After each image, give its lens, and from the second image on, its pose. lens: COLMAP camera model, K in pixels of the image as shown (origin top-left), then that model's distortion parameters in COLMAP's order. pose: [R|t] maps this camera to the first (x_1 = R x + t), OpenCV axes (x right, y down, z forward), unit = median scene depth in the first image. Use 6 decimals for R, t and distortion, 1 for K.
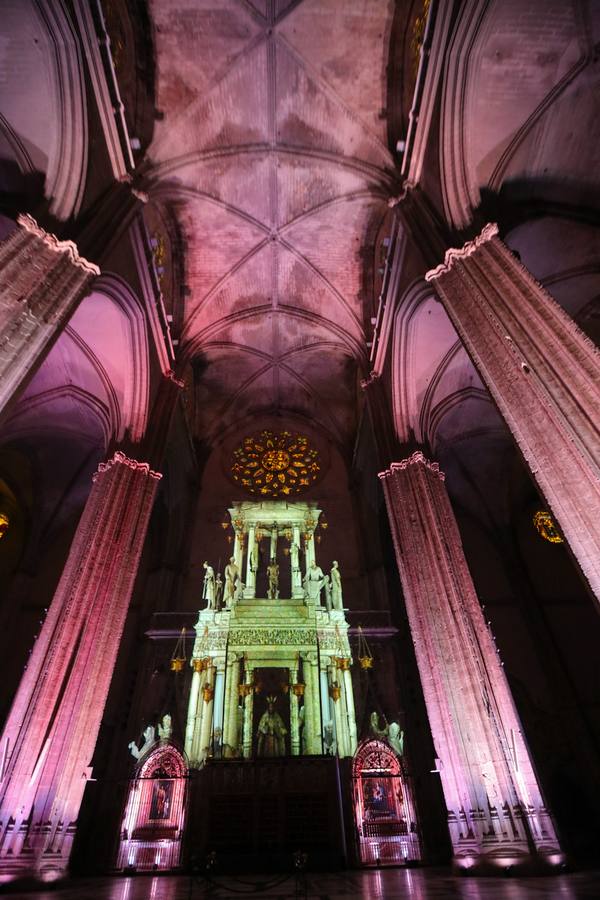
lens RADIAL K [[432.9, 0, 298.9], [0, 432.9, 455.1], [0, 0, 1]] dist [-0.037613, 0.012056]
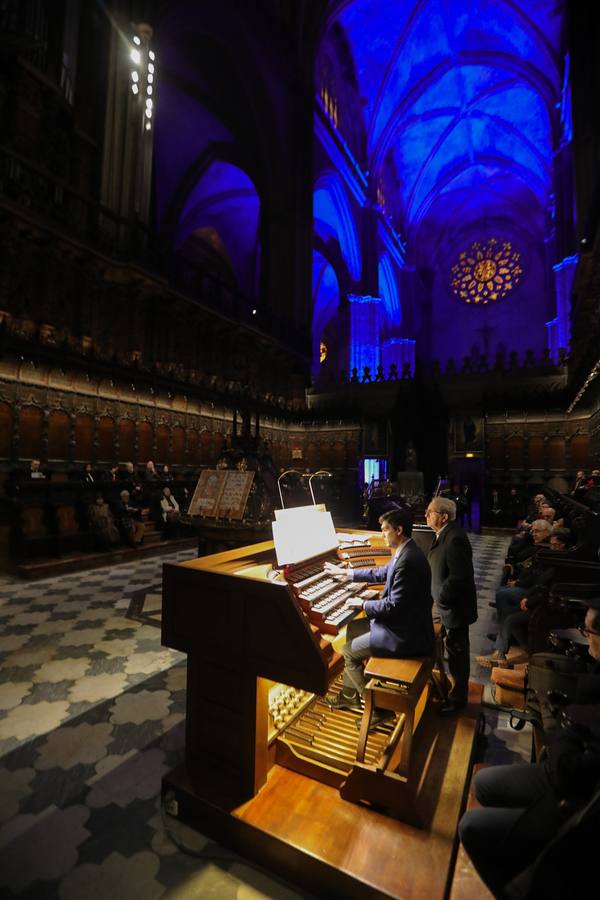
lens RADIAL K [[432.9, 0, 292.5], [0, 432.9, 451.8], [0, 0, 1]] dist [-0.037613, 0.012056]
pose [[0.860989, 0.009242, -0.508539, 0.123823], [0.321581, 0.764738, 0.558355, -0.545797], [0.394060, -0.644275, 0.655460, -0.509050]]
